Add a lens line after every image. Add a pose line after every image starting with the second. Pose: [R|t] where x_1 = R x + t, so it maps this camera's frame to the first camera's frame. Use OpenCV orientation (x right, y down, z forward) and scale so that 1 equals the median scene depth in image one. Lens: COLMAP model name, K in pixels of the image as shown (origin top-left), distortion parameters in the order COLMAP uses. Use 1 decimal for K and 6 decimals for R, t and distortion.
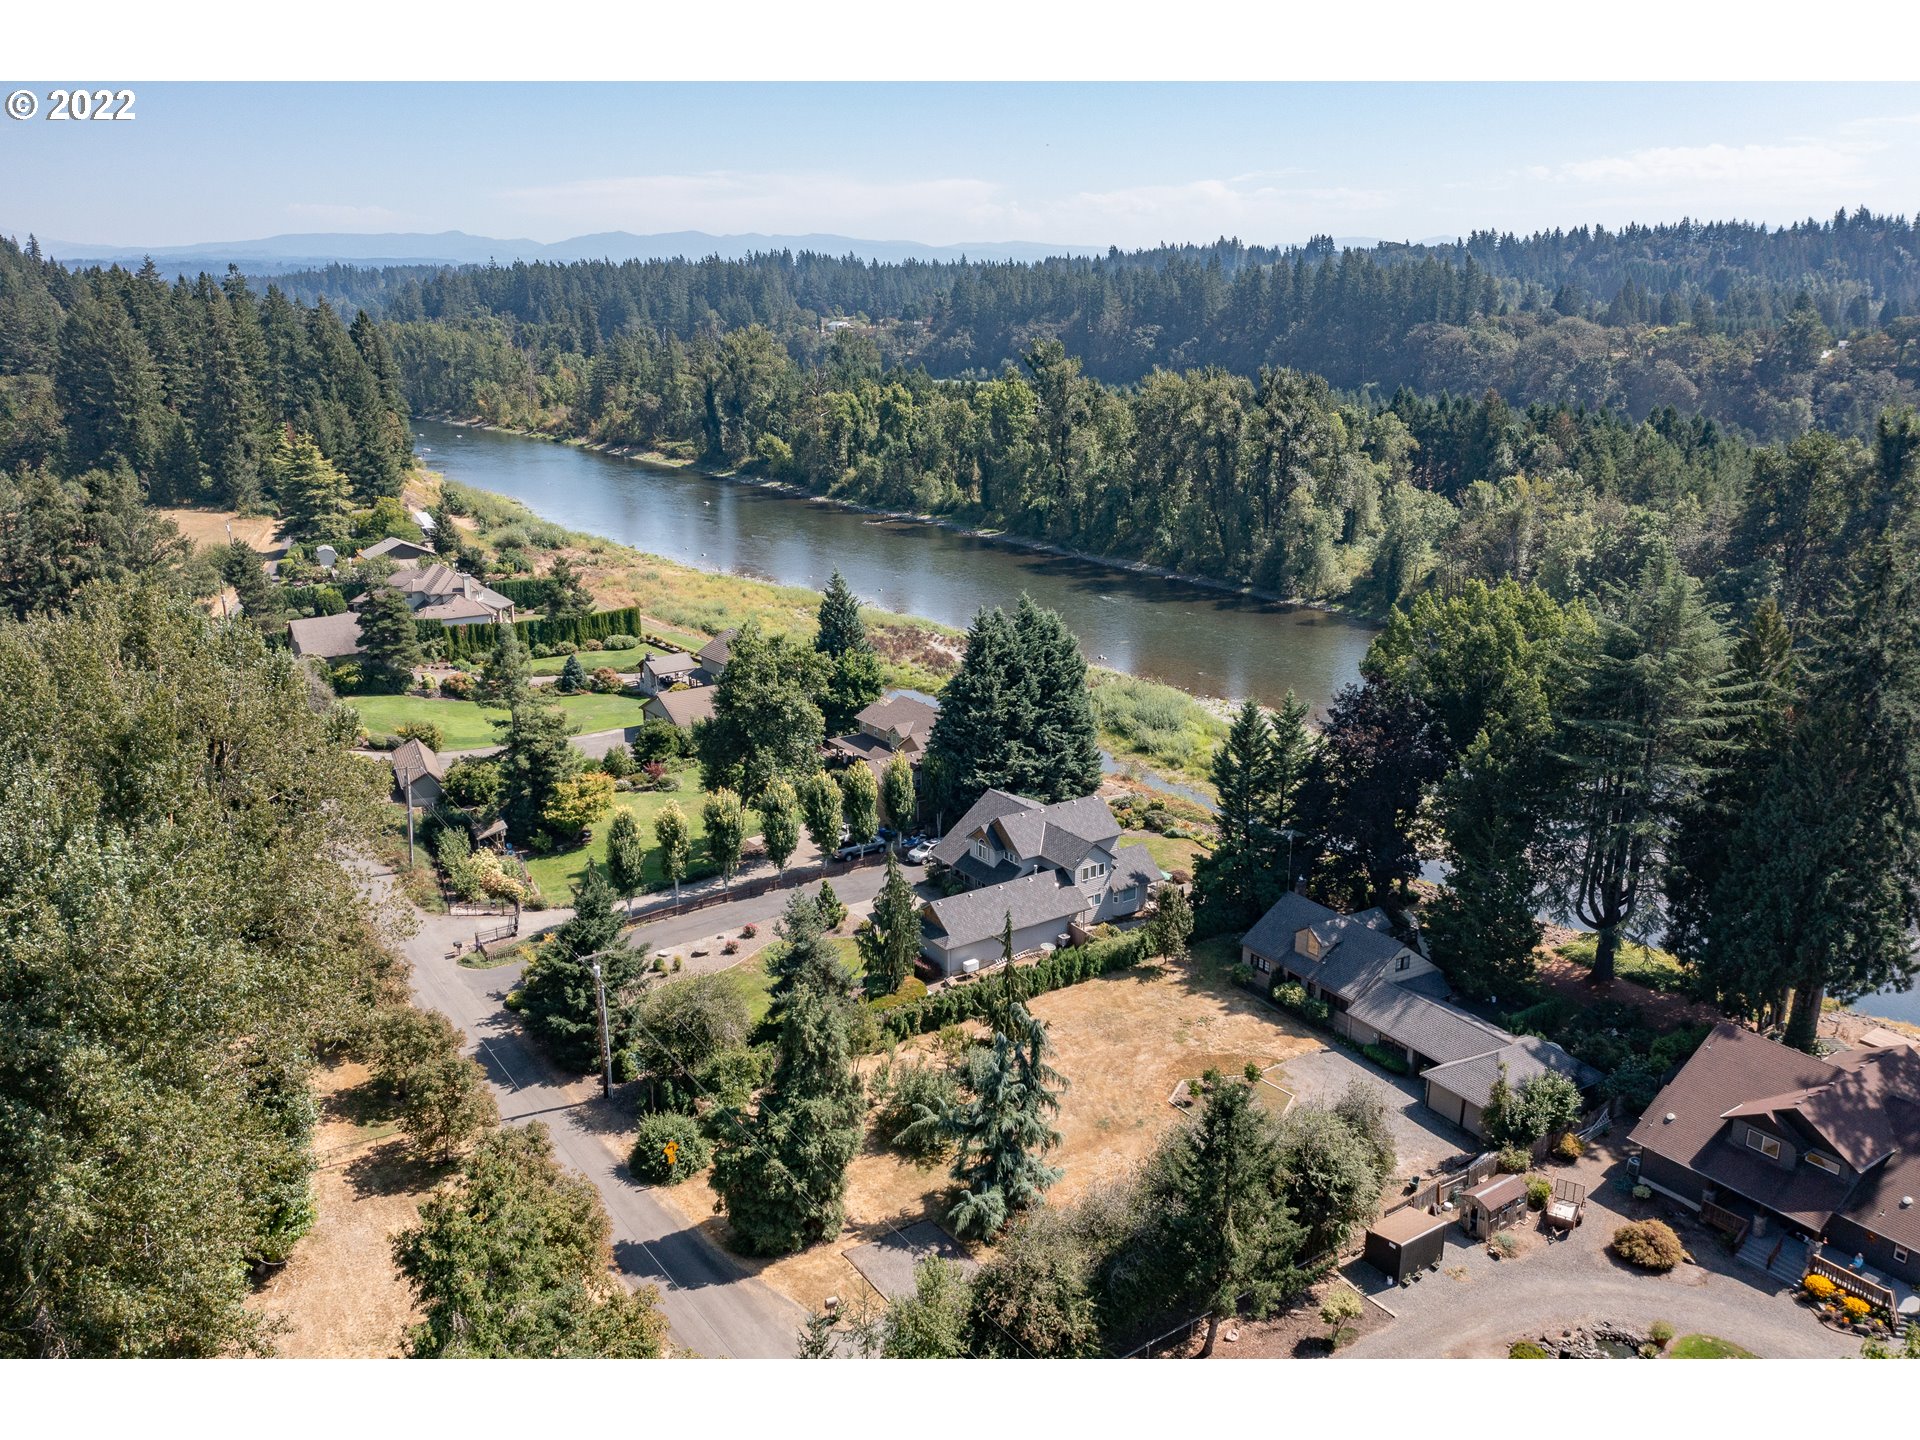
lens RADIAL K [[1495.9, 0, 953.1], [0, 1495.9, 720.9], [0, 0, 1]] dist [-0.025095, 0.015416]
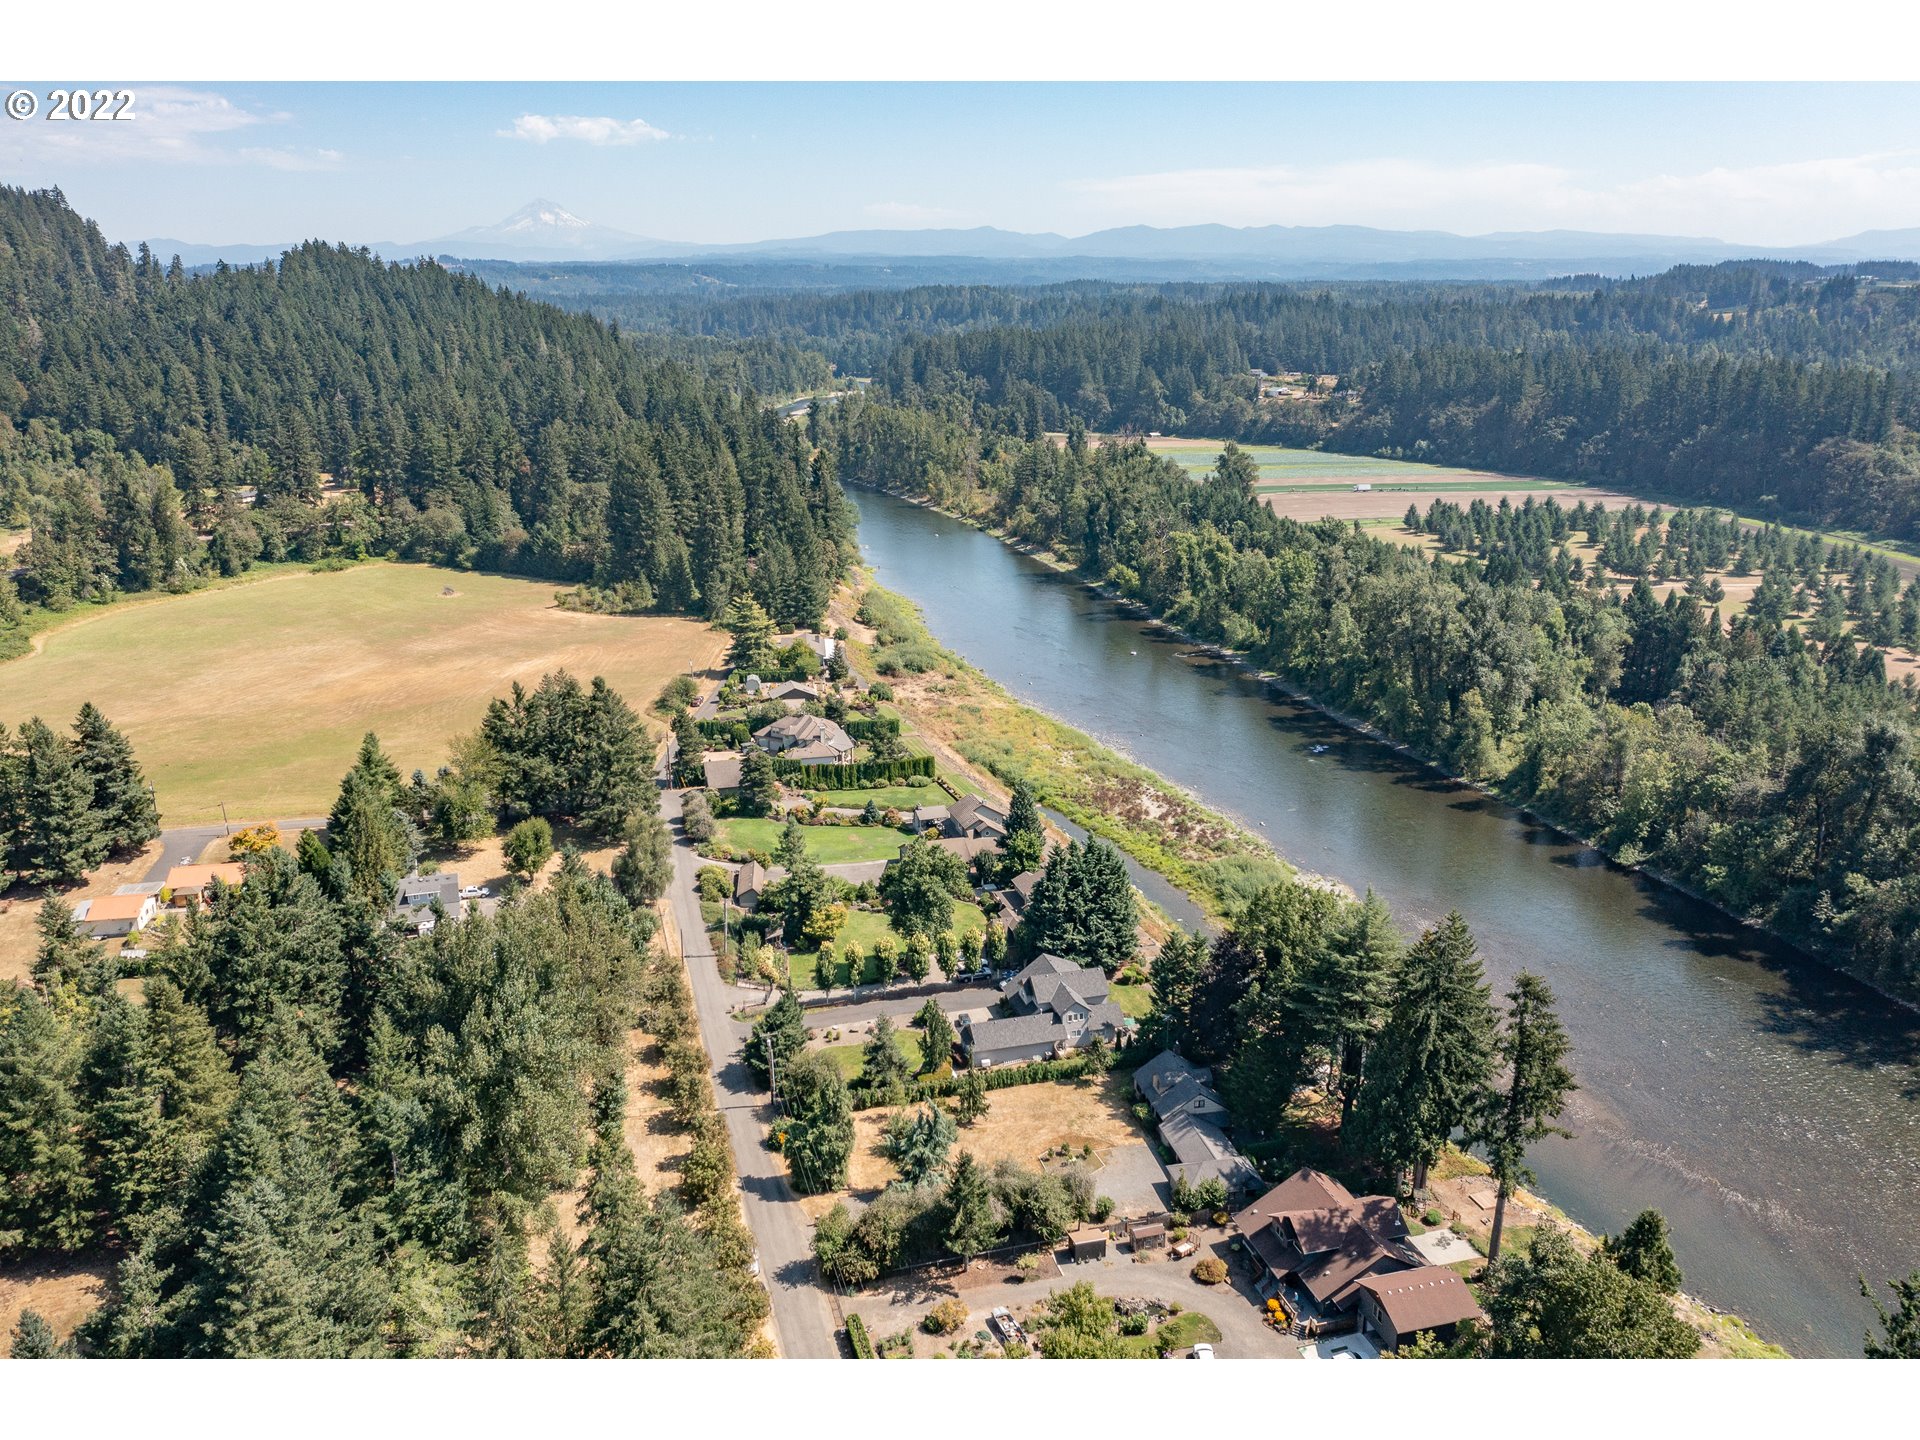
lens RADIAL K [[1495.9, 0, 964.5], [0, 1495.9, 720.7], [0, 0, 1]] dist [-0.025095, 0.015416]
pose [[0.947944, 0.090585, -0.305280, 0.397830], [-0.088374, 0.995864, 0.021085, -0.224471], [0.305927, 0.006991, 0.952029, -0.572383]]
